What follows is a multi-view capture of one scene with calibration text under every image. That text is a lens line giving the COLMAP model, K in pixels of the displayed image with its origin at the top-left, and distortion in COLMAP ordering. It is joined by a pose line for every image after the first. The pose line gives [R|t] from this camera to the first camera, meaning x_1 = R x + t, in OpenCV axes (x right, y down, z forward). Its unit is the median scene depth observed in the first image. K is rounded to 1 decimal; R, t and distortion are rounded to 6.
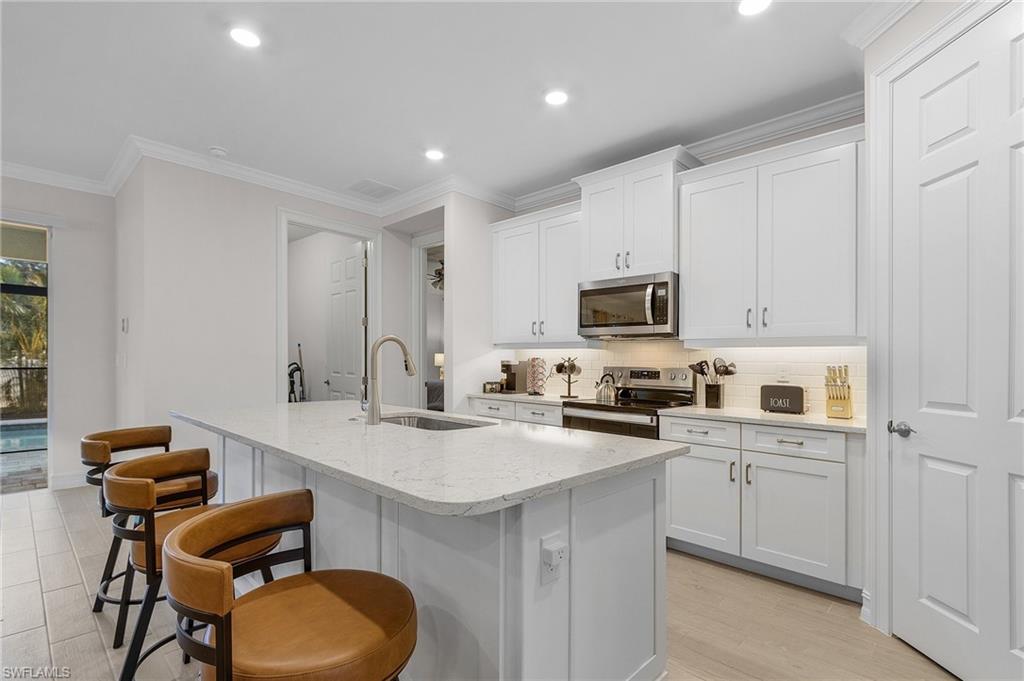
lens RADIAL K [[479.0, 0, 507.5], [0, 479.0, 346.7], [0, 0, 1]] dist [-0.000069, -0.000096]
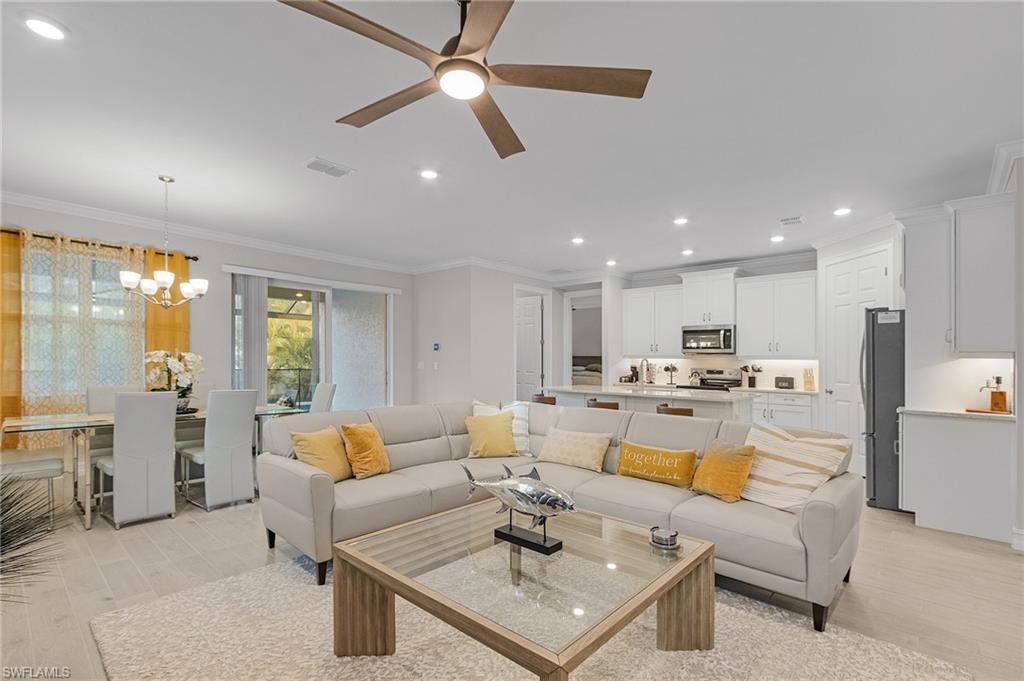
lens RADIAL K [[479.0, 0, 507.7], [0, 479.0, 344.5], [0, 0, 1]] dist [-0.000069, -0.000096]
pose [[0.999276, -0.001428, 0.038009, -0.736352], [0.001356, 0.999997, 0.001920, -0.070112], [-0.038012, -0.001867, 0.999276, -1.089621]]
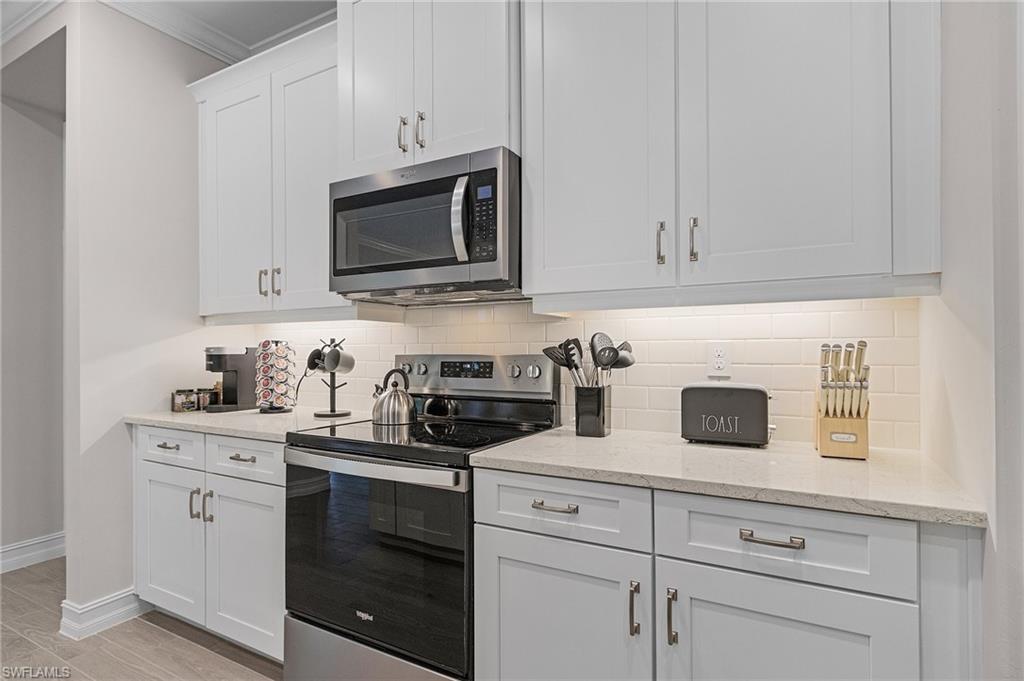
lens RADIAL K [[524.2, 0, 520.0], [0, 524.2, 337.2], [0, 0, 1]] dist [-0.004413, 0.000085]
pose [[0.964493, -0.013316, 0.263774, 0.216244], [0.010945, 0.999885, 0.010455, 0.020872], [-0.263883, -0.007196, 0.964528, 0.494754]]
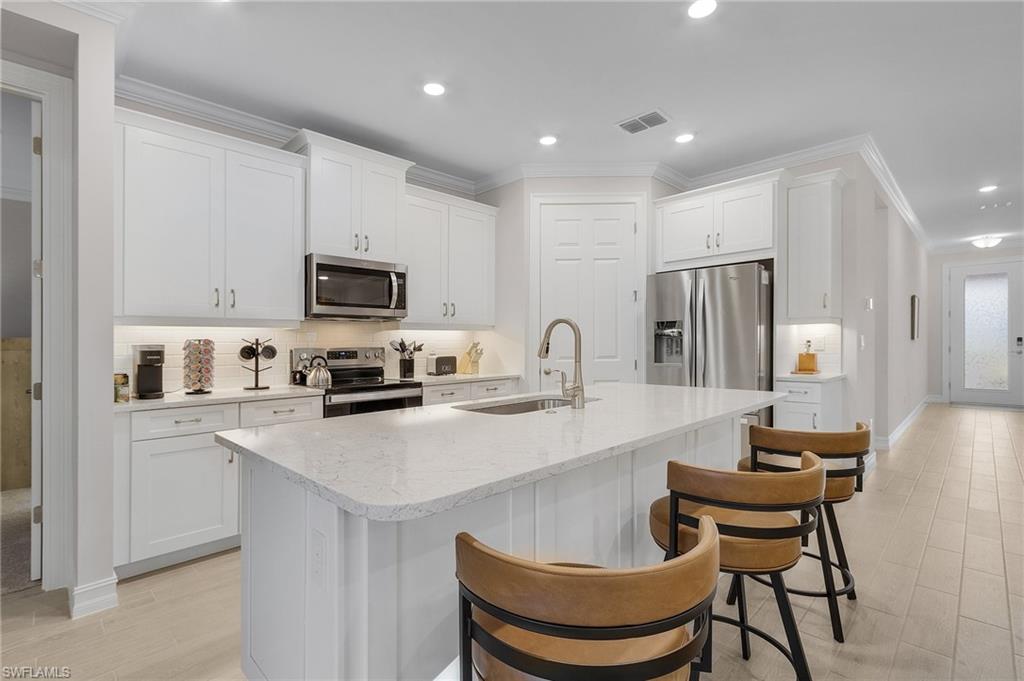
lens RADIAL K [[479.0, 0, 502.0], [0, 479.0, 331.4], [0, 0, 1]] dist [-0.000069, -0.000096]
pose [[0.009369, 0.008814, 0.999917, -0.811316], [-0.021481, 0.999732, -0.008612, 0.010525], [-0.999725, -0.021398, 0.009556, 0.729509]]
